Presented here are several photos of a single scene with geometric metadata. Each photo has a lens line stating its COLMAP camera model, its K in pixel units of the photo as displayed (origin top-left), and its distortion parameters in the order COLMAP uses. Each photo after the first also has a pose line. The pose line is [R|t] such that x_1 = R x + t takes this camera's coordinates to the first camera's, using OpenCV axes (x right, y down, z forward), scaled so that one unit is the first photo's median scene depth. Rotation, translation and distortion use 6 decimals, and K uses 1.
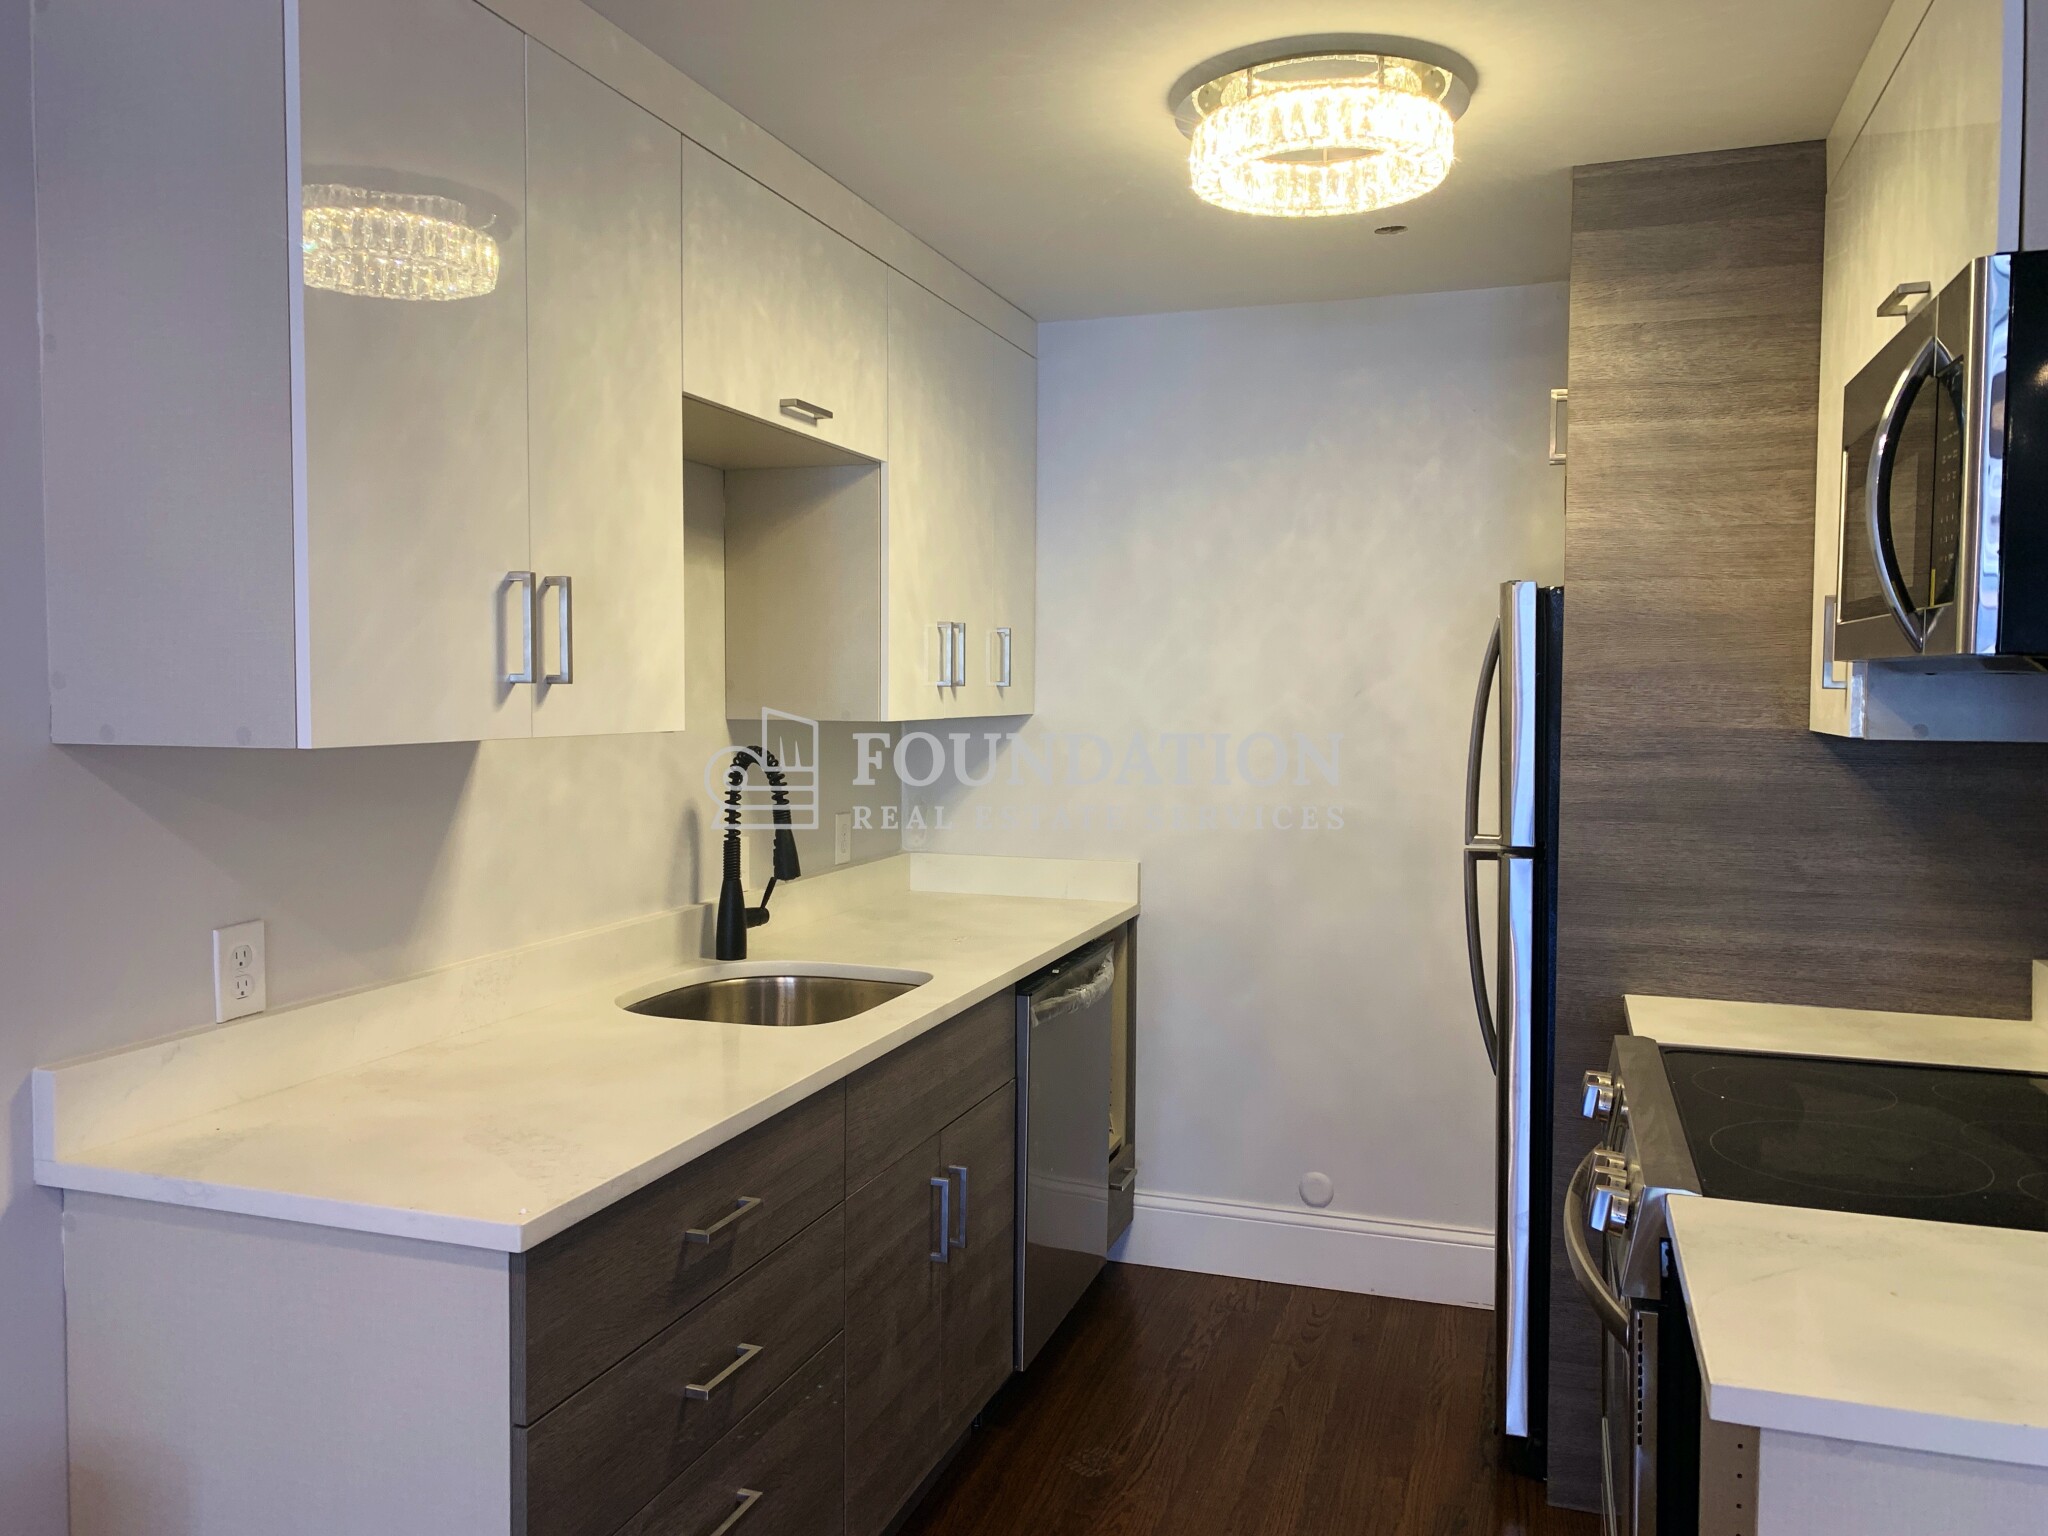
lens RADIAL K [[1565.5, 0, 1013.9], [0, 1565.5, 760.1], [0, 0, 1]] dist [0.040925, -0.045325]
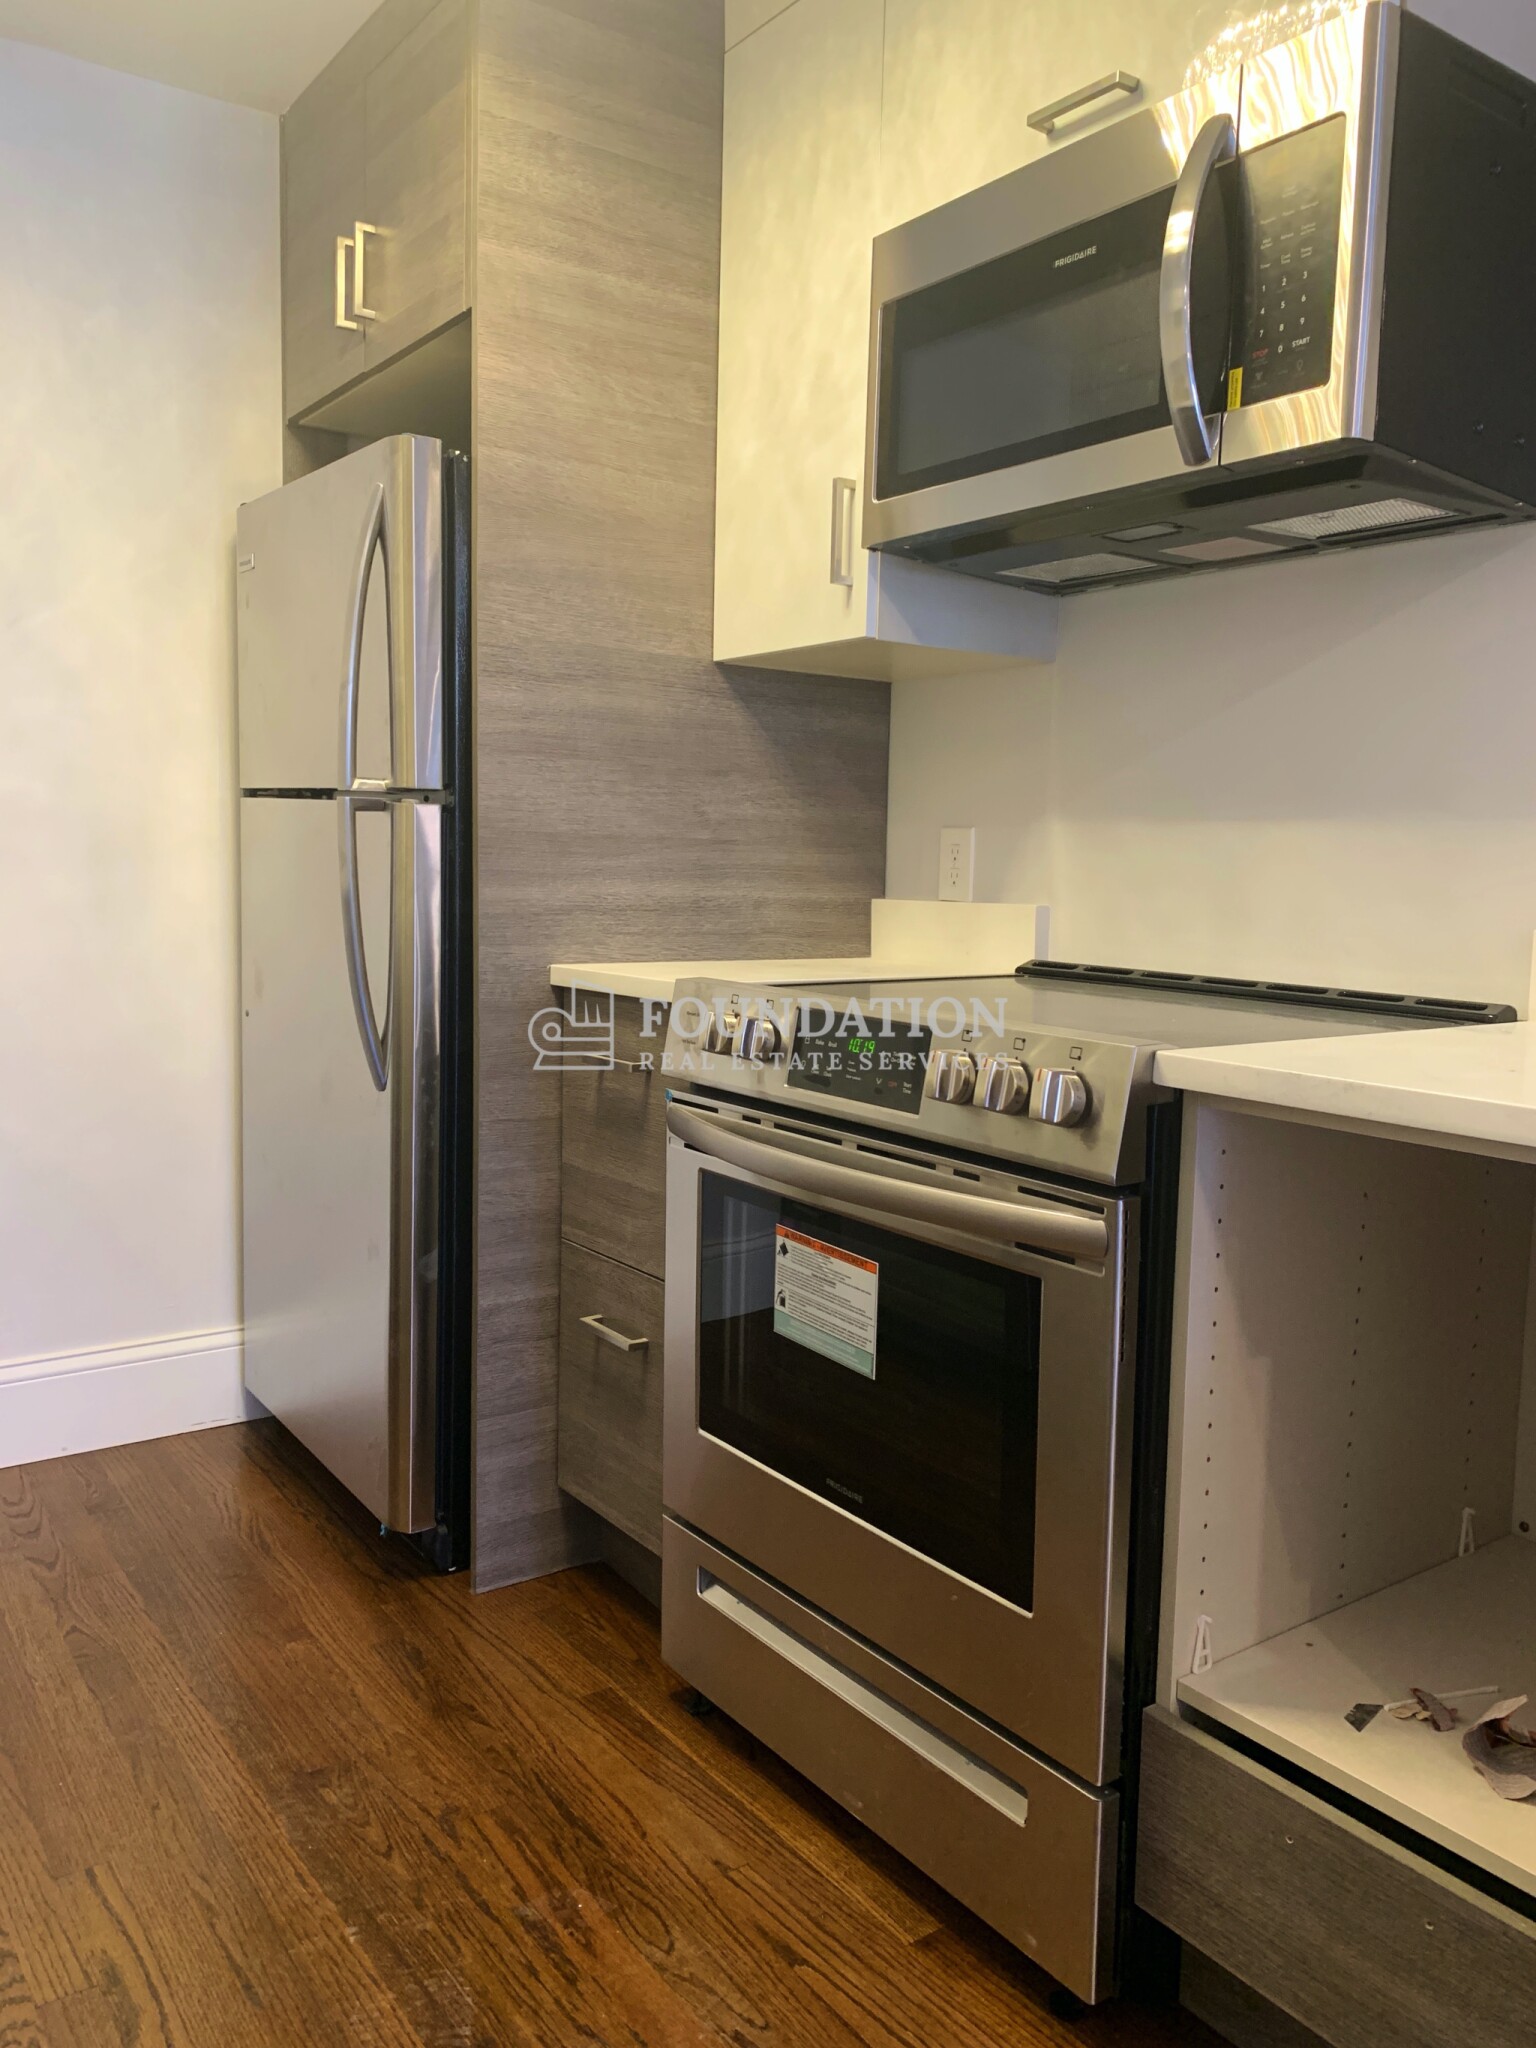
lens RADIAL K [[1565.5, 0, 772.9], [0, 1565.5, 1009.7], [0, 0, 1]] dist [0.040925, -0.045325]
pose [[0.579342, -0.067797, 0.812260, -0.229432], [0.018772, 0.997380, 0.069860, 0.118738], [-0.814868, -0.025225, 0.579097, 0.425982]]
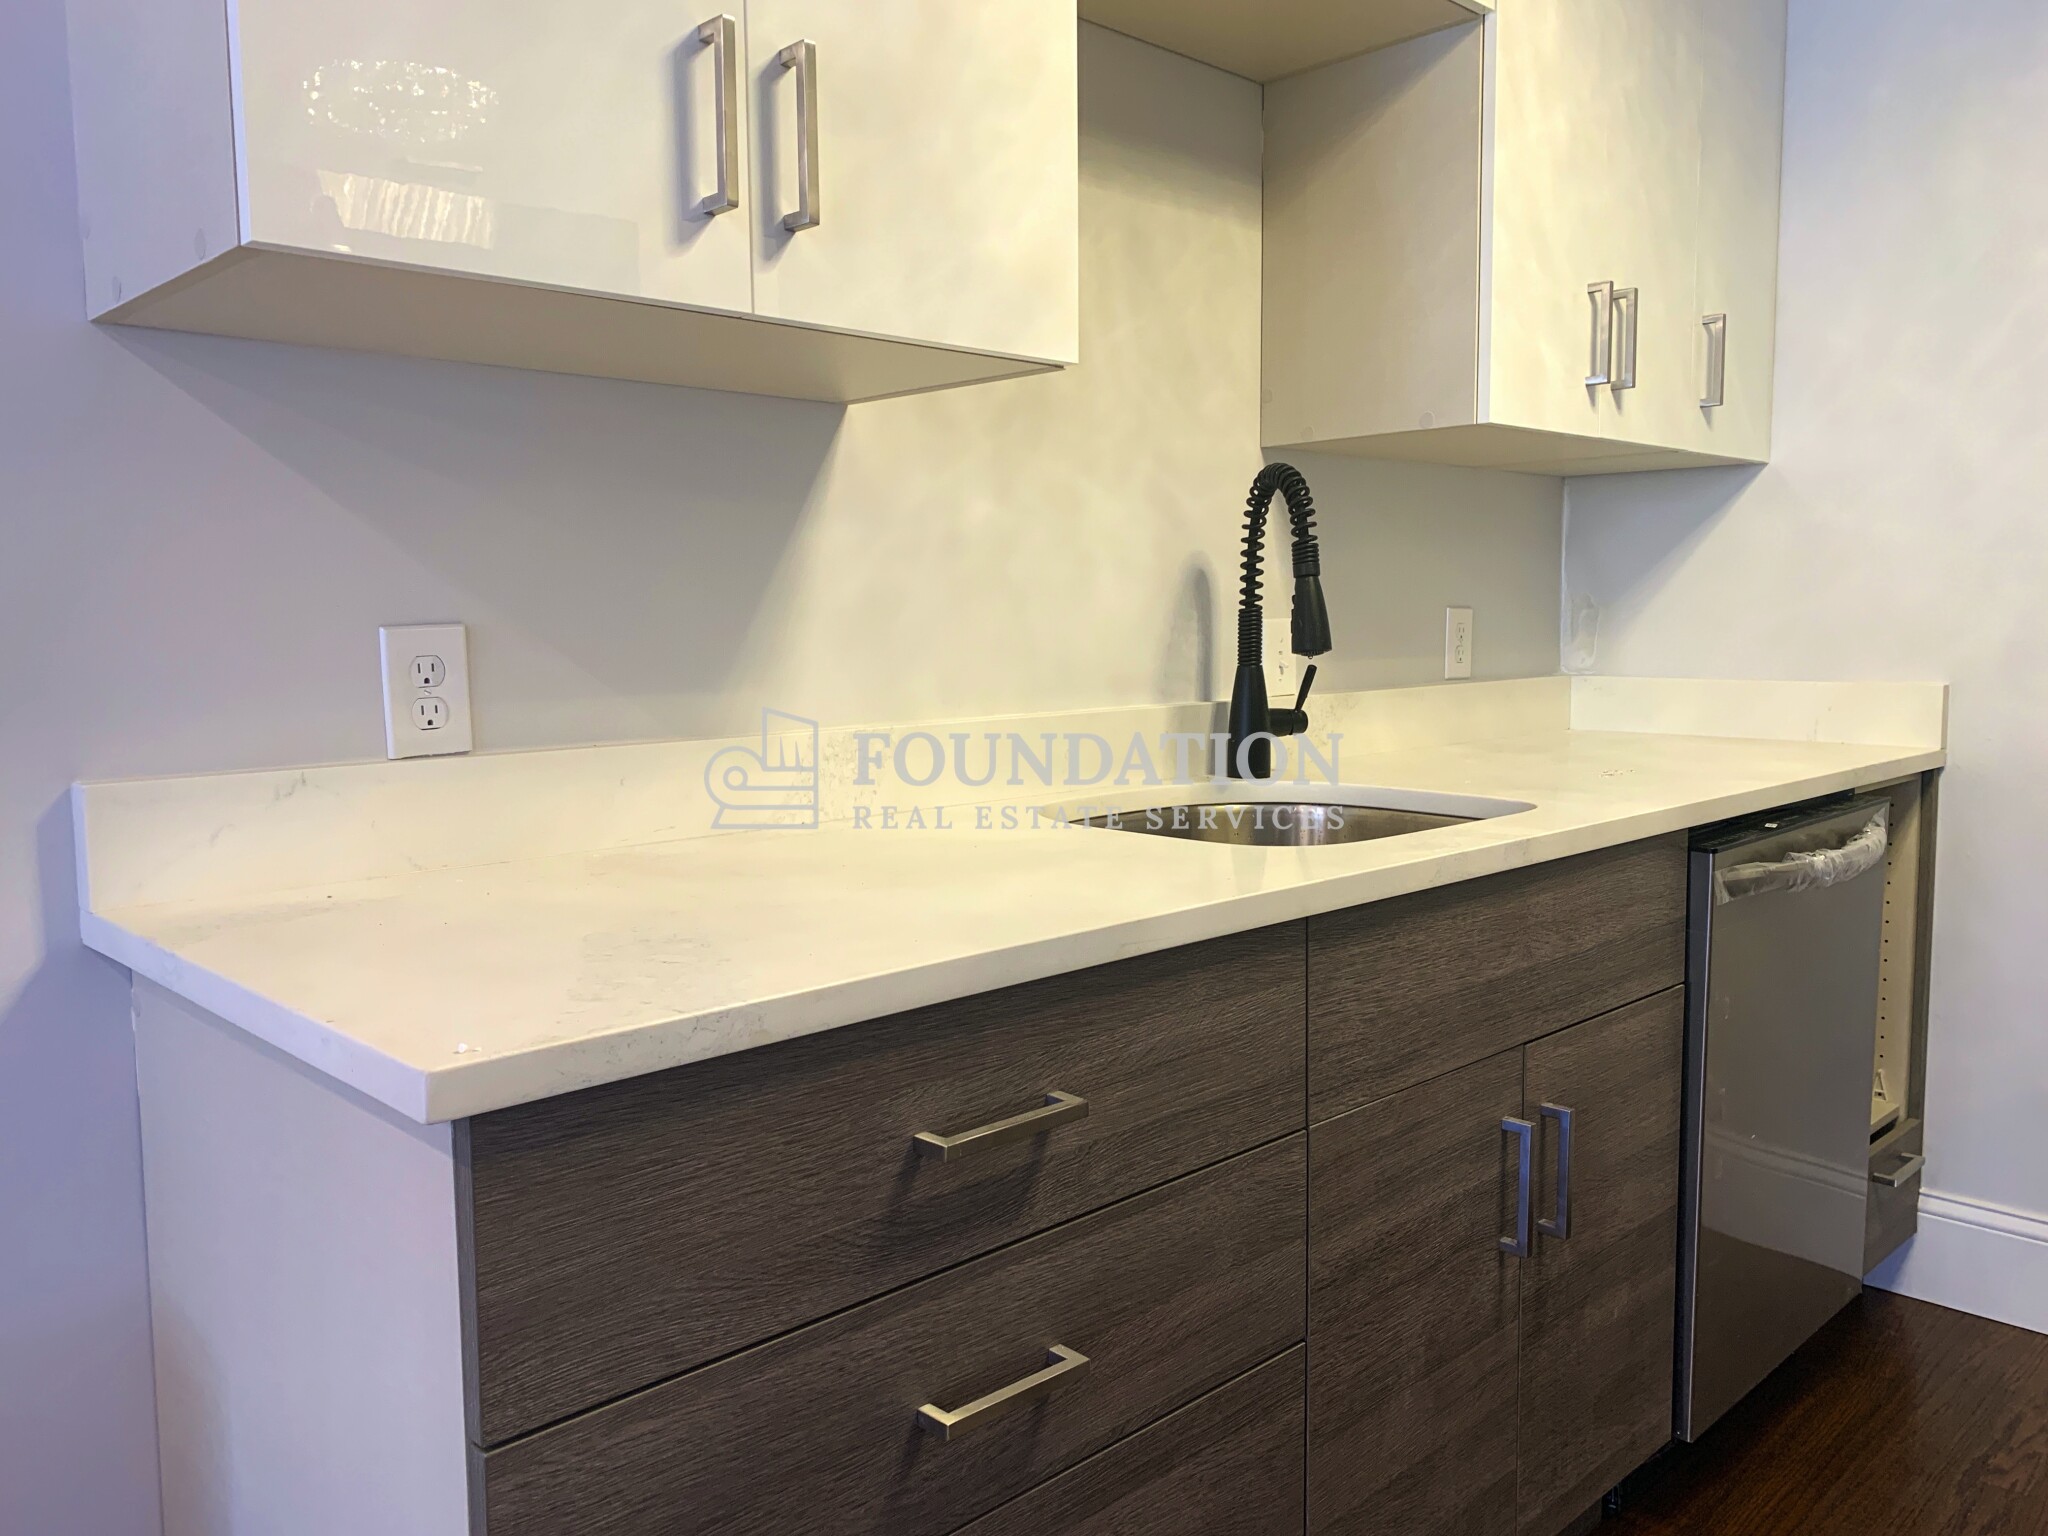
lens RADIAL K [[1565.5, 0, 1013.9], [0, 1565.5, 760.1], [0, 0, 1]] dist [0.040925, -0.045325]
pose [[0.889853, 0.027388, -0.455425, 0.051747], [-0.005974, 0.998811, 0.048393, 0.096542], [0.456209, -0.040342, 0.888958, 0.365494]]
